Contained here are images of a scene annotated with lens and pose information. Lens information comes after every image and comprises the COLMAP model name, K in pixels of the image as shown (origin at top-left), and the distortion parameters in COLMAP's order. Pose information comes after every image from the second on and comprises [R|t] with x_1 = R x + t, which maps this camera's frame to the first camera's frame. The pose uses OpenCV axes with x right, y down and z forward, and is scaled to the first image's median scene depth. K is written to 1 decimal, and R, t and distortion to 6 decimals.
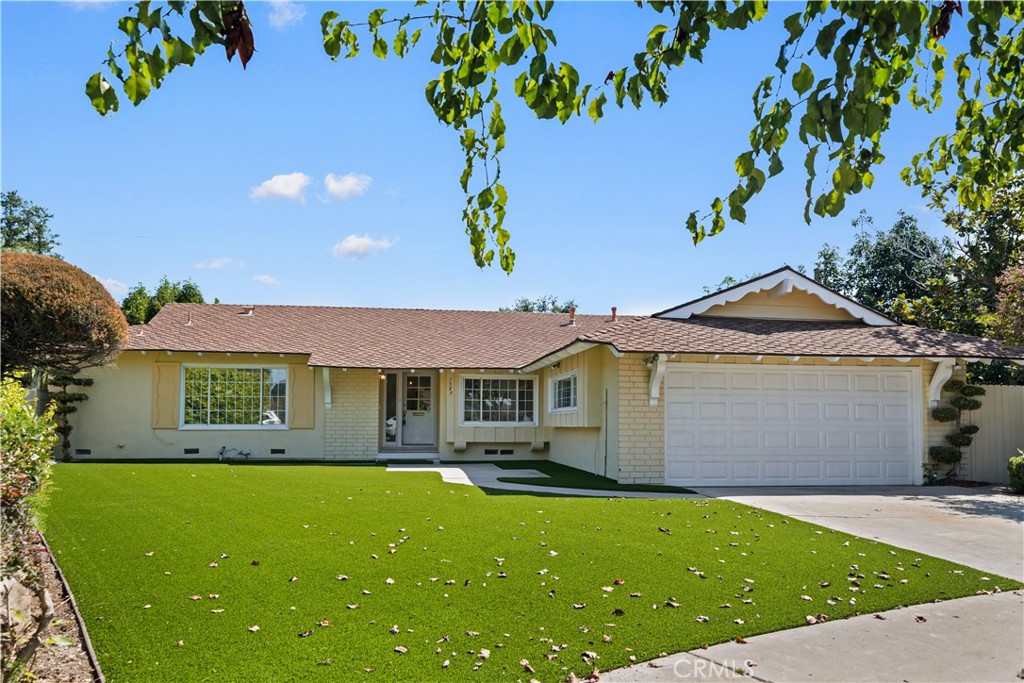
lens RADIAL K [[684.9, 0, 491.6], [0, 684.9, 347.8], [0, 0, 1]] dist [0.002550, -0.003018]
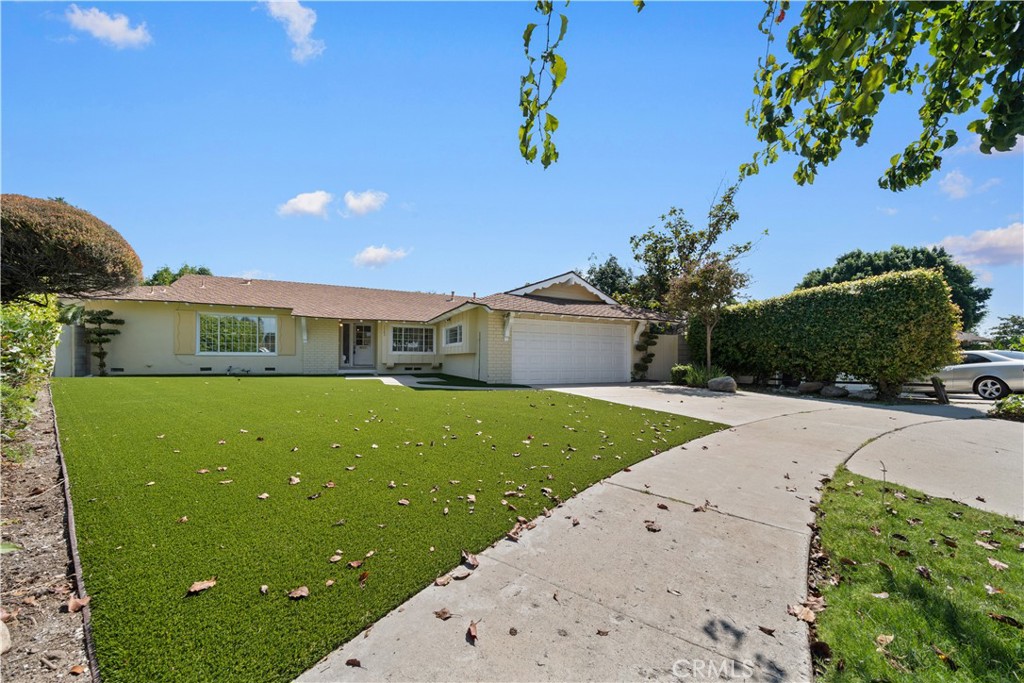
lens RADIAL K [[352.5, 0, 499.0], [0, 352.5, 344.4], [0, 0, 1]] dist [-0.007162, 0.000337]
pose [[0.960465, 0.014724, 0.278013, -0.040843], [-0.033996, 0.997330, 0.064629, 0.032458], [-0.276319, -0.071525, 0.958401, 0.105112]]
